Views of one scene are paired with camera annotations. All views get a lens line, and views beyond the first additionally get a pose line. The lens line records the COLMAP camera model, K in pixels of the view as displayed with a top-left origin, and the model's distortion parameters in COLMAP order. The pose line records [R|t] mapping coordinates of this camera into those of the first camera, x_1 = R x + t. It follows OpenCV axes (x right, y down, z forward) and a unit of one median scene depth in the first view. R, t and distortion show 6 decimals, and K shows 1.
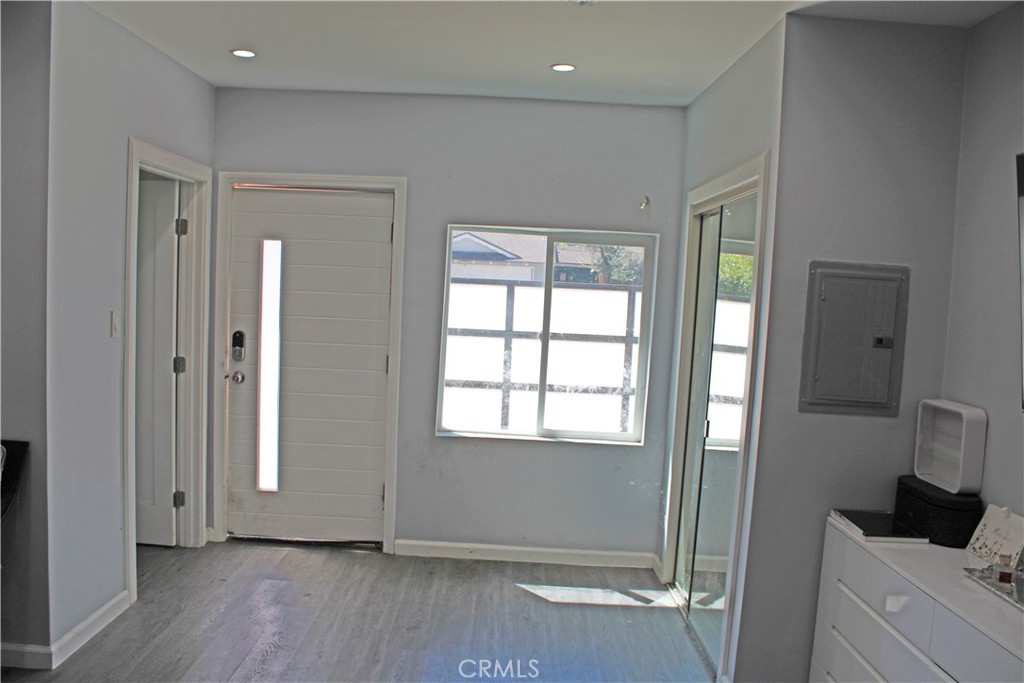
lens RADIAL K [[823.8, 0, 512.0], [0, 823.8, 341.5], [0, 0, 1]] dist [-0.176445, 0.140995]
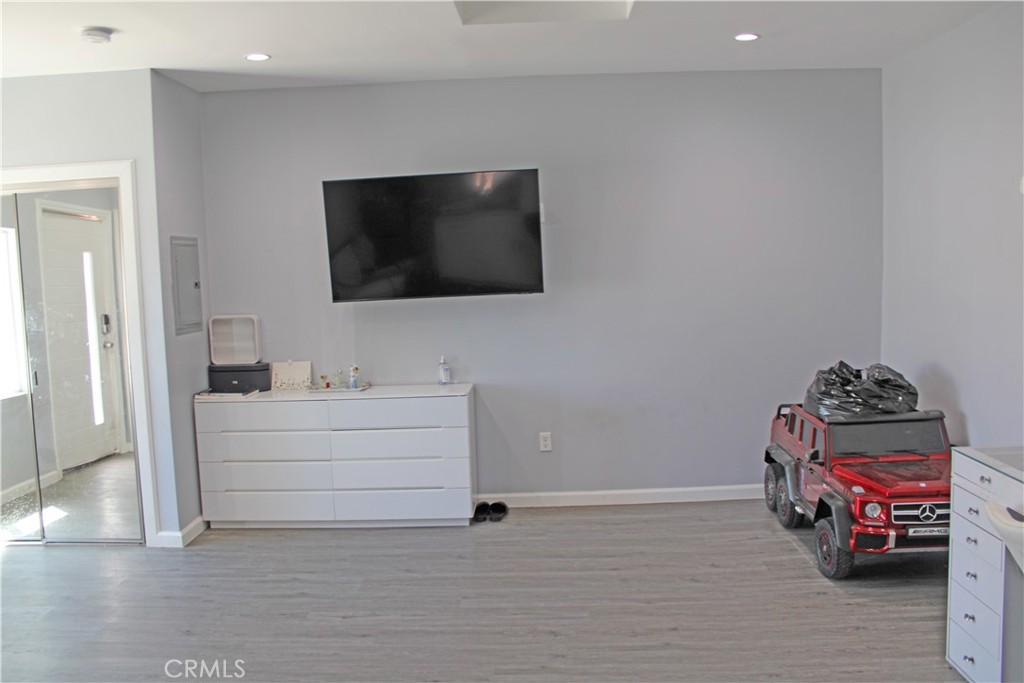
lens RADIAL K [[823.8, 0, 512.0], [0, 823.8, 341.5], [0, 0, 1]] dist [-0.176445, 0.140995]
pose [[0.246178, -0.165830, 0.954933, -1.062875], [0.095085, 0.984634, 0.146475, -0.070937], [-0.964549, 0.054741, 0.258163, -0.037487]]
